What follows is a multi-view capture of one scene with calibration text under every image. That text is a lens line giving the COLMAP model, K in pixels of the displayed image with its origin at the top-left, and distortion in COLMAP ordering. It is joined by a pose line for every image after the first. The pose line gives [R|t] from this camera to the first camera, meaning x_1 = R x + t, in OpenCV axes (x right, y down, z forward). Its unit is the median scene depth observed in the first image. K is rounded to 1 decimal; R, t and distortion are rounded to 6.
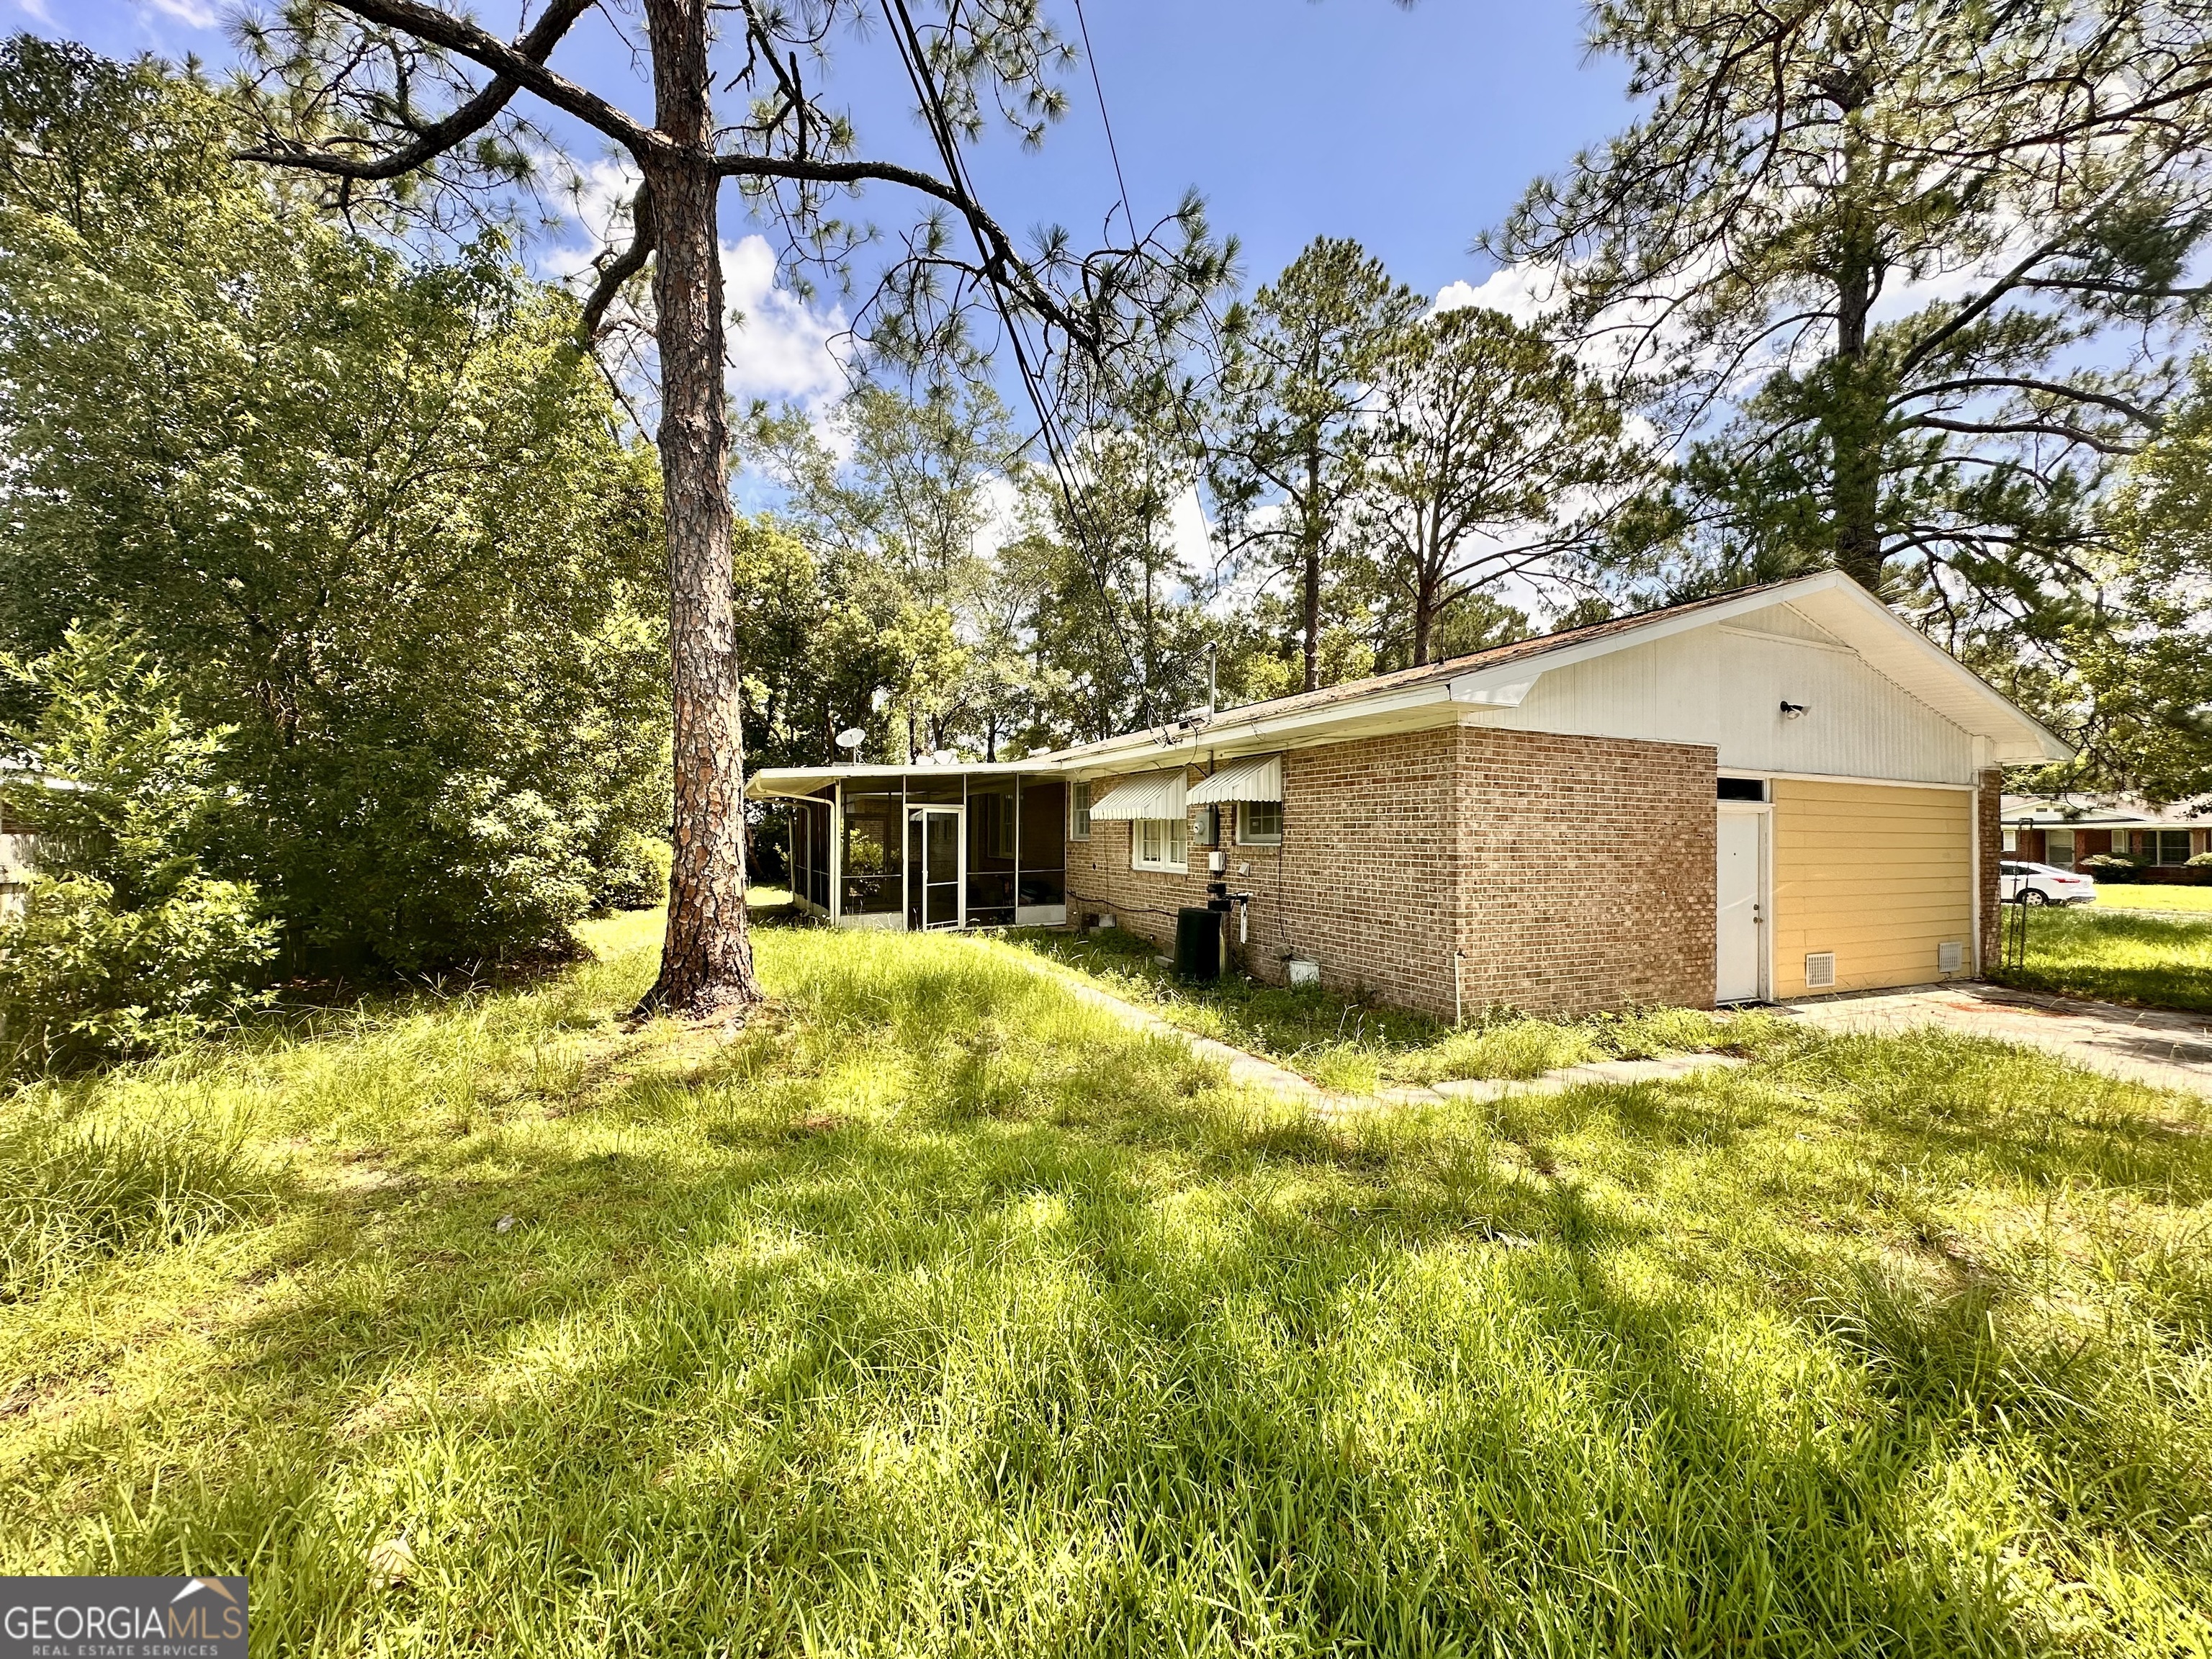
lens RADIAL K [[879.7, 0, 1106.0], [0, 879.7, 829.5], [0, 0, 1]] dist [-0.001958, -0.000324]
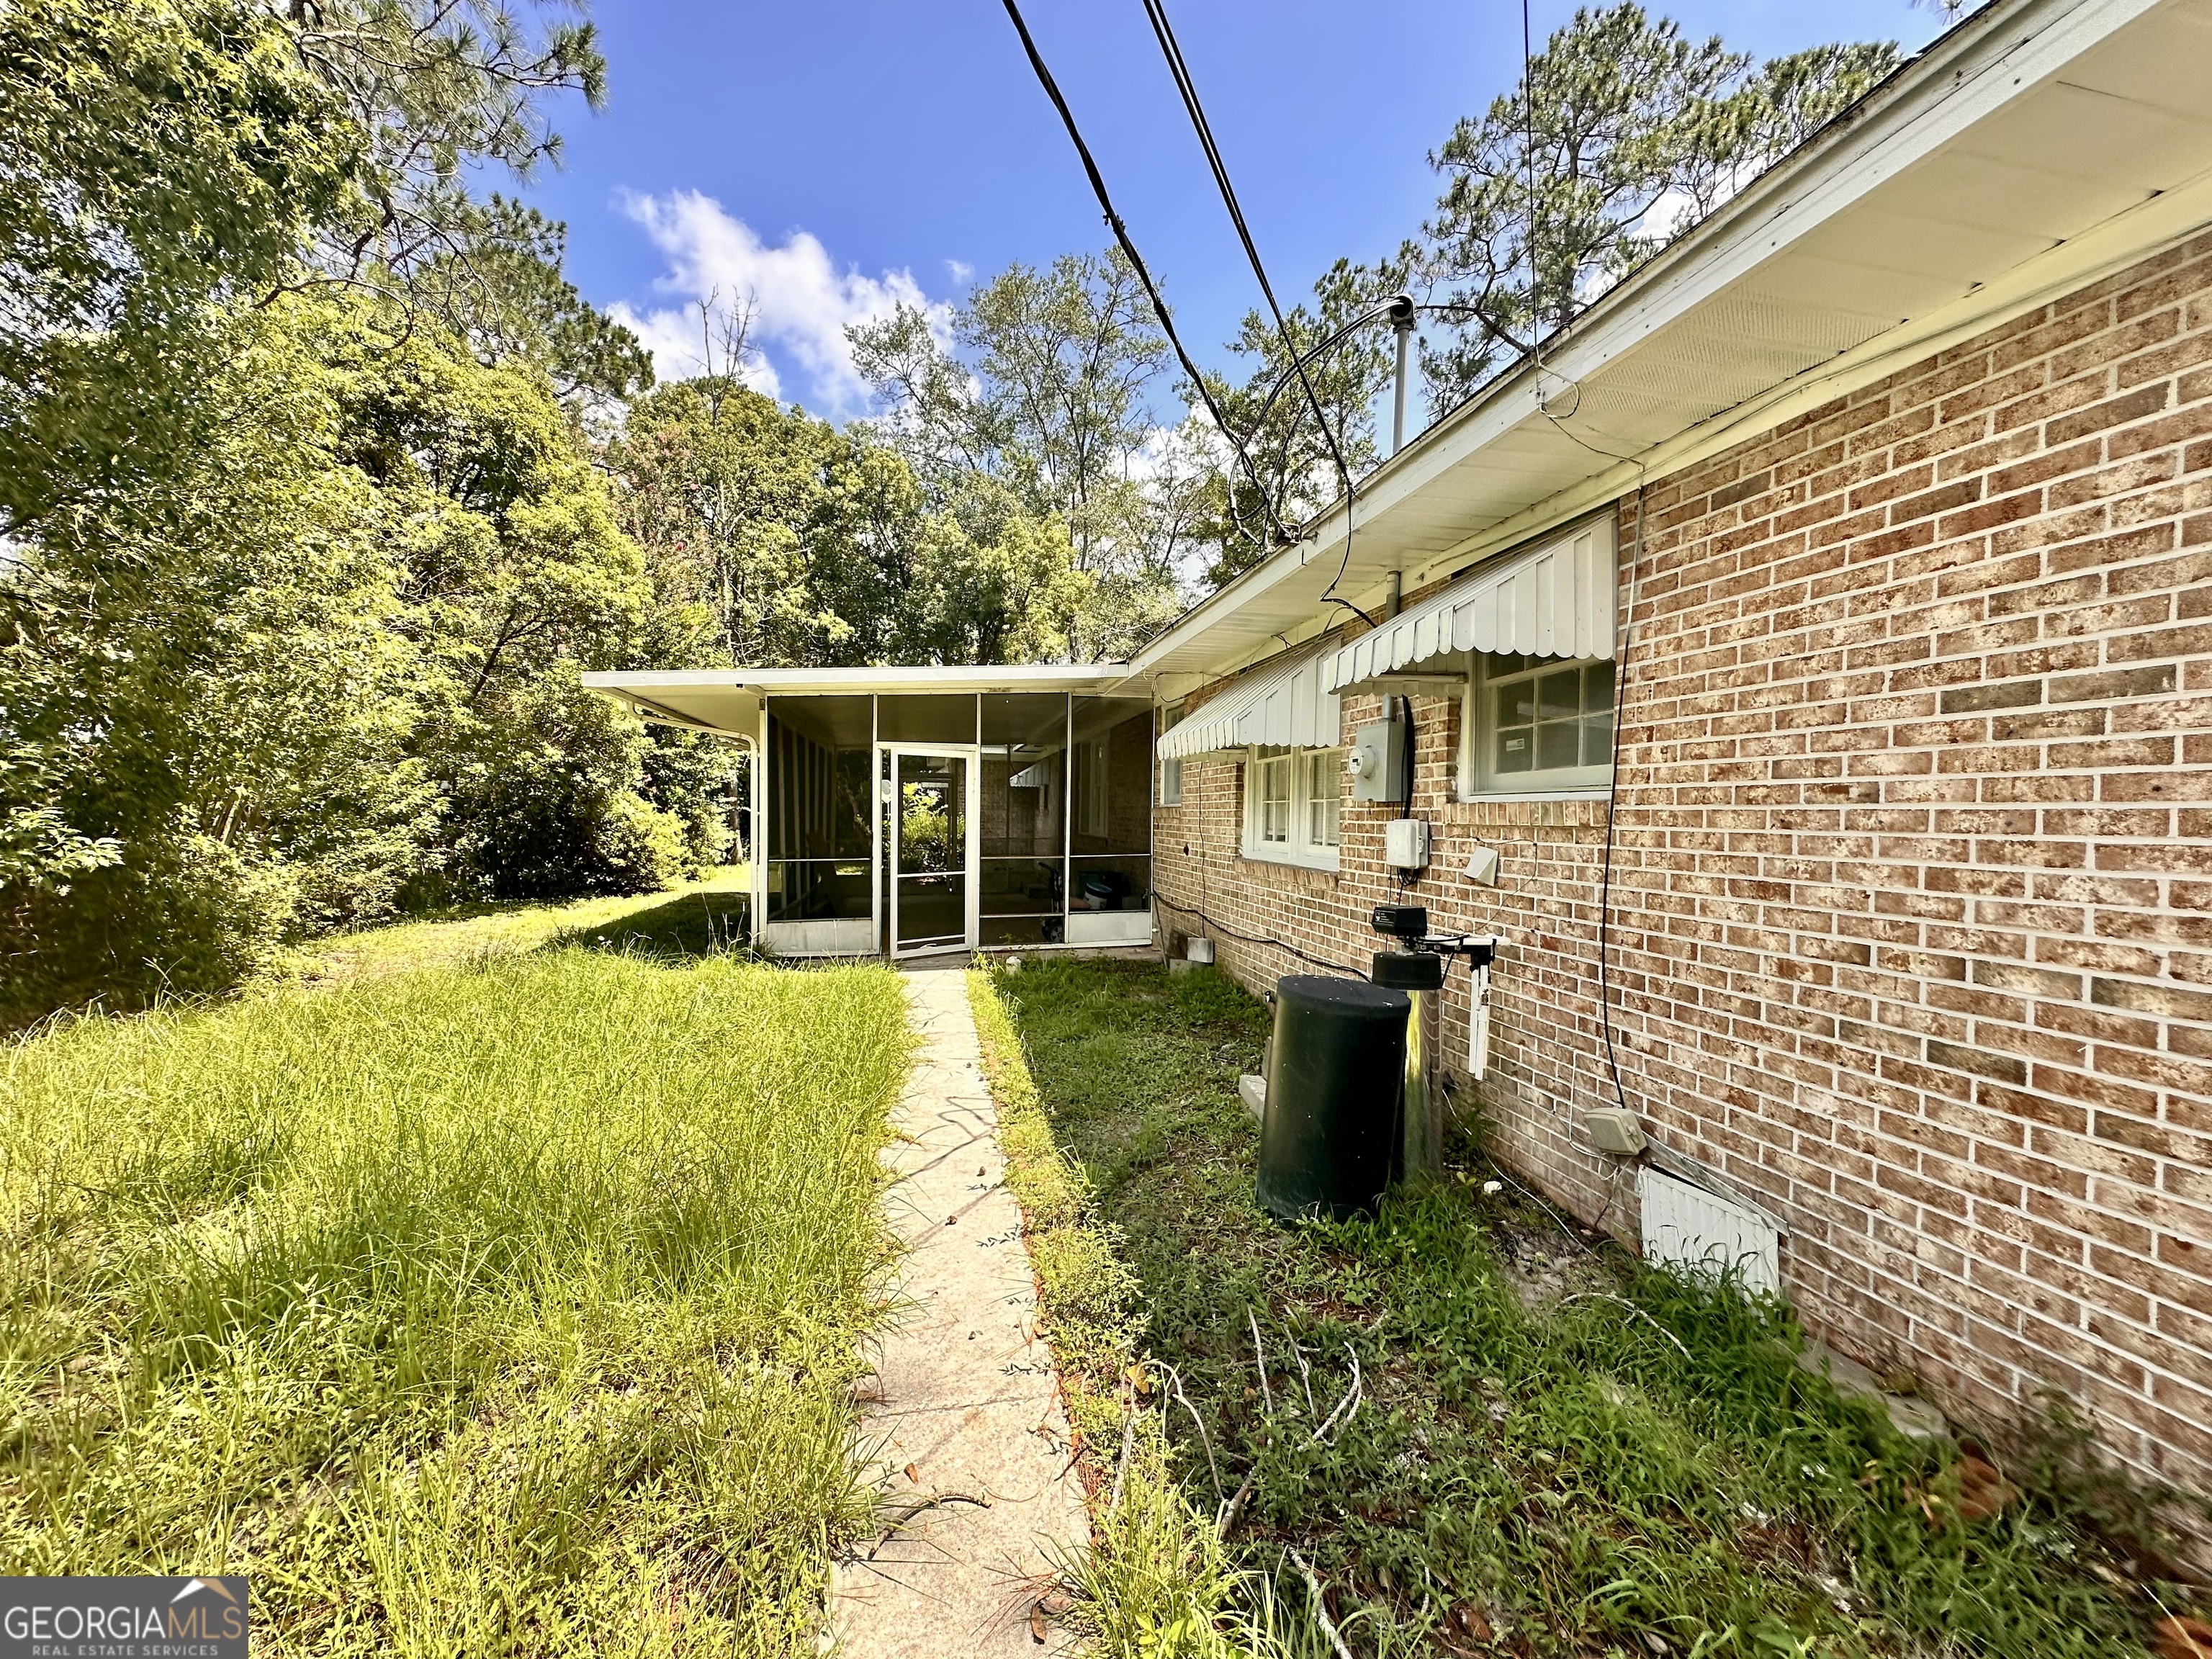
lens RADIAL K [[879.7, 0, 1106.0], [0, 879.7, 829.5], [0, 0, 1]] dist [-0.001958, -0.000324]
pose [[0.974896, 0.012223, -0.222327, 0.088969], [-0.007451, 0.999724, 0.022290, 0.023770], [0.222538, -0.020074, 0.974717, 0.631003]]
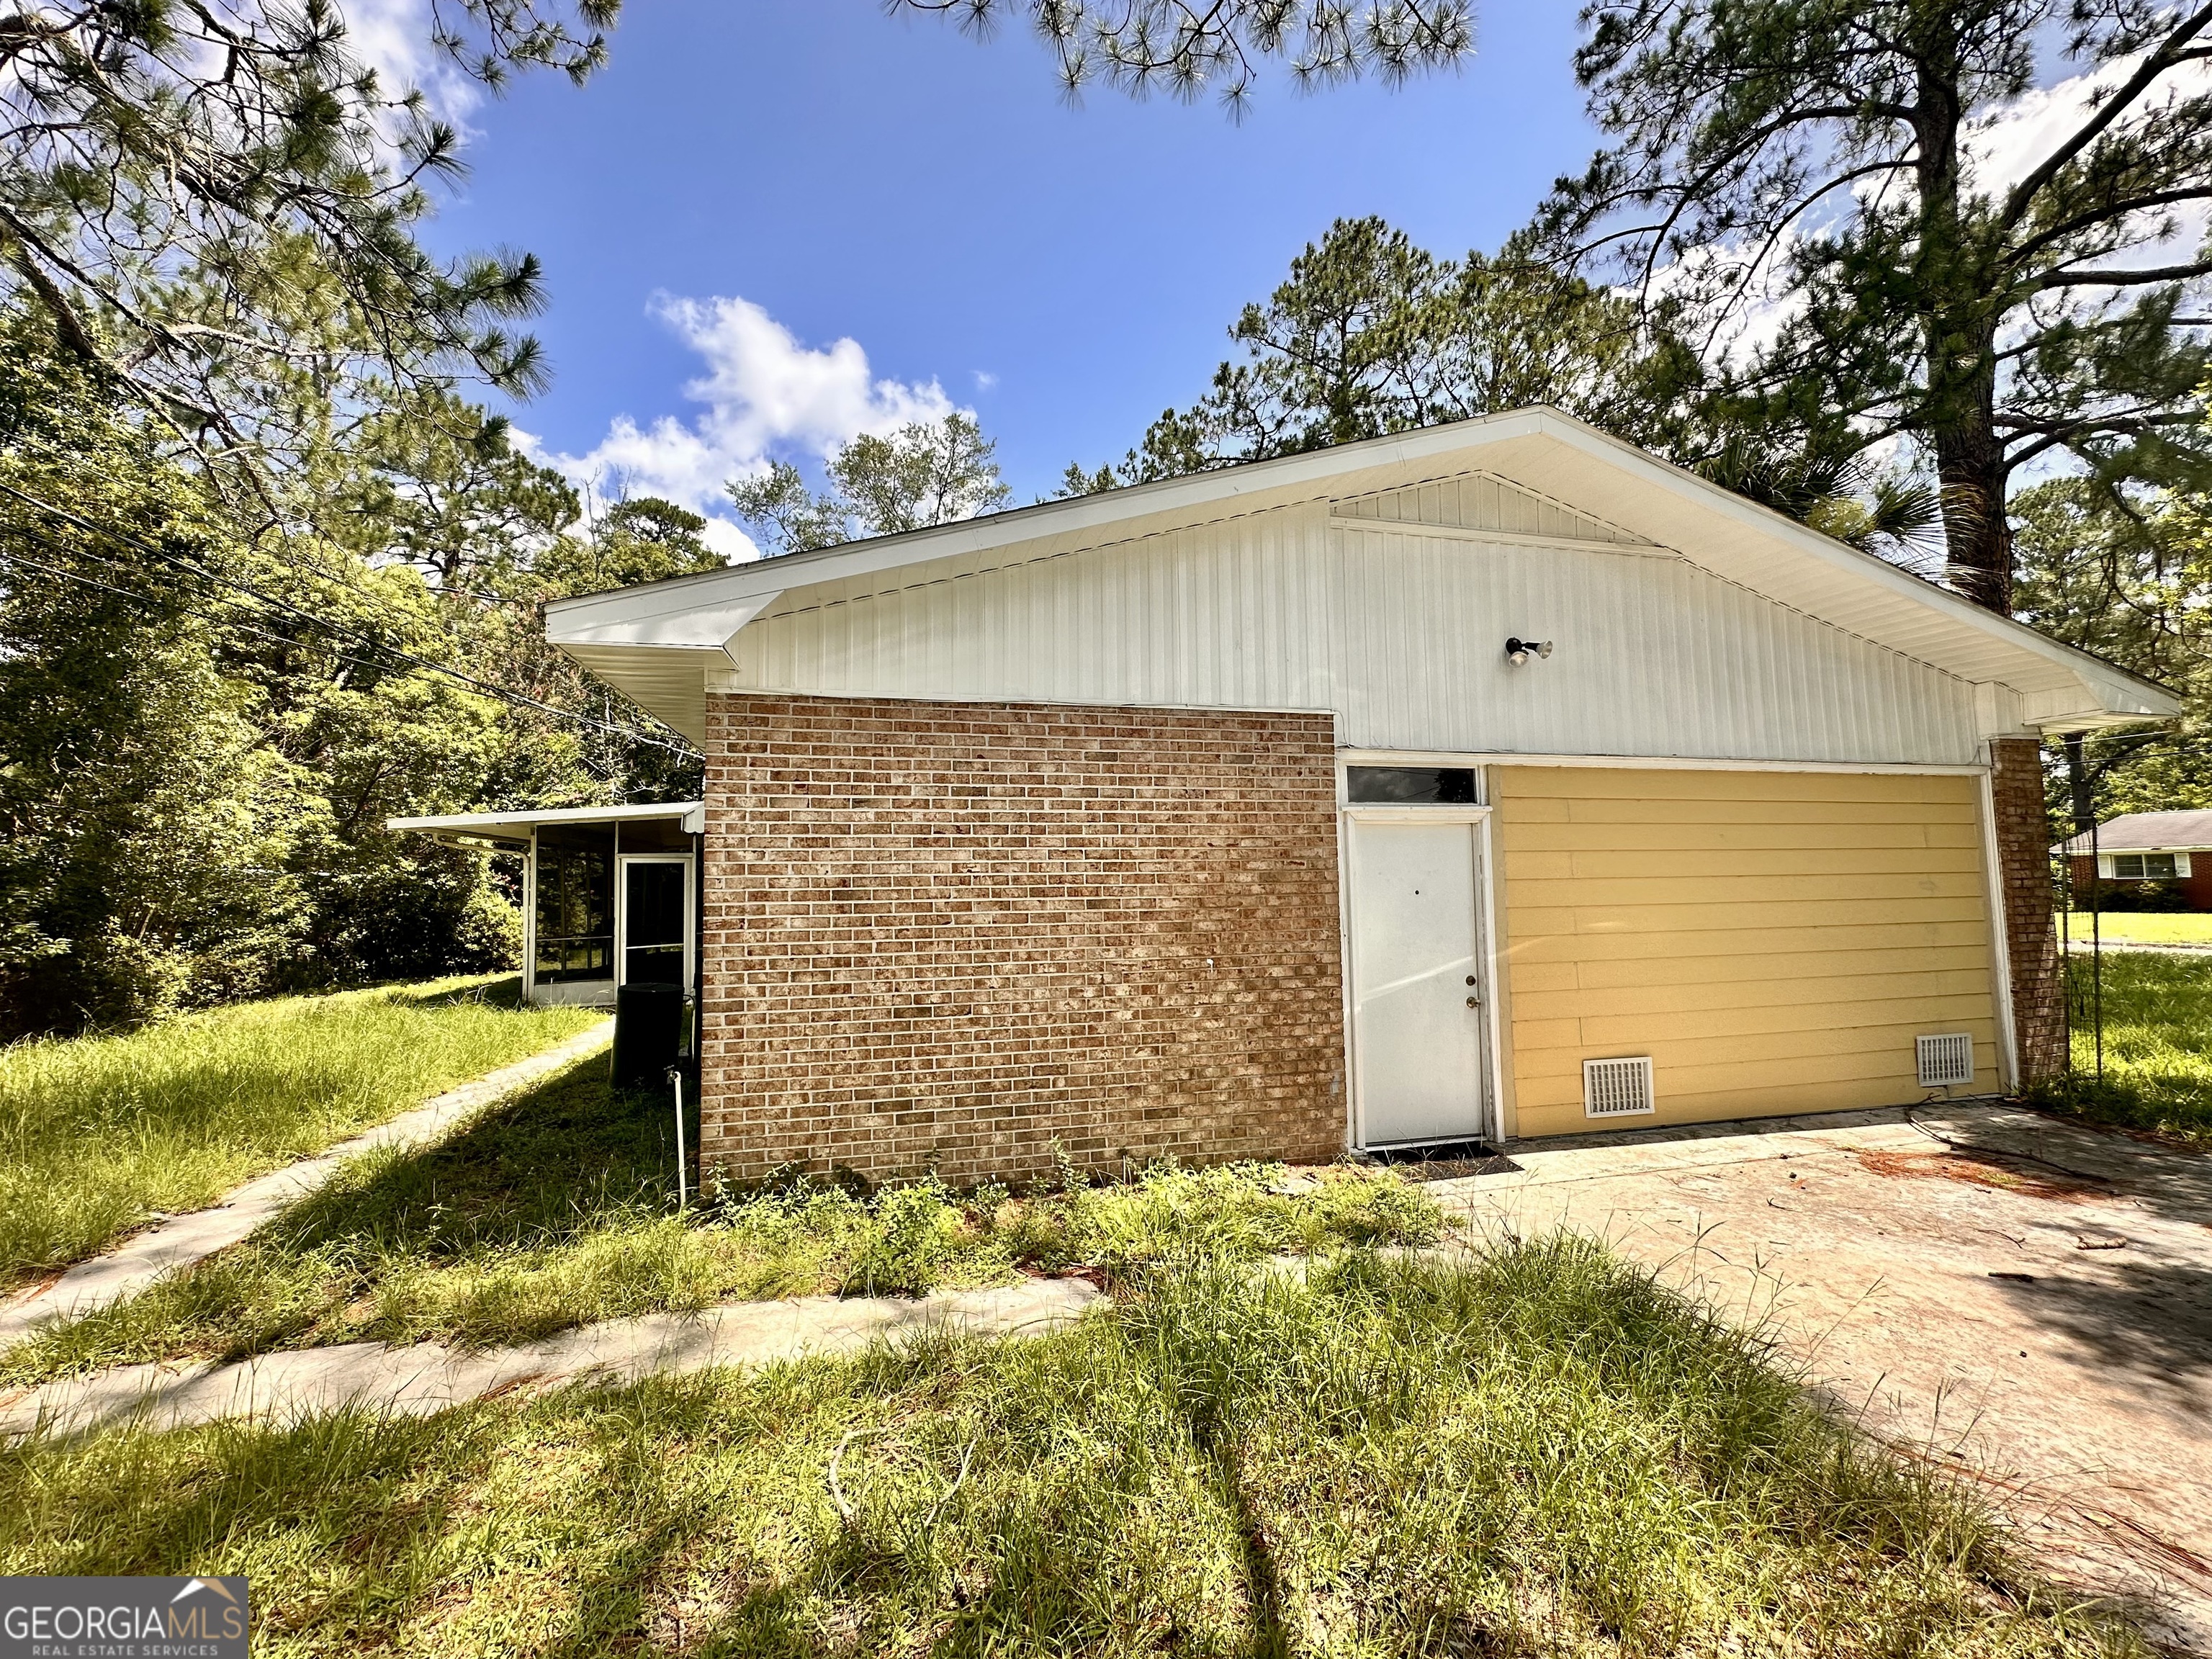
lens RADIAL K [[879.7, 0, 1106.0], [0, 879.7, 829.5], [0, 0, 1]] dist [-0.001958, -0.000324]
pose [[0.980568, -0.036326, -0.192787, 0.589707], [0.025412, 0.997947, -0.058788, 0.014185], [0.194527, 0.052747, 0.979478, 0.346586]]
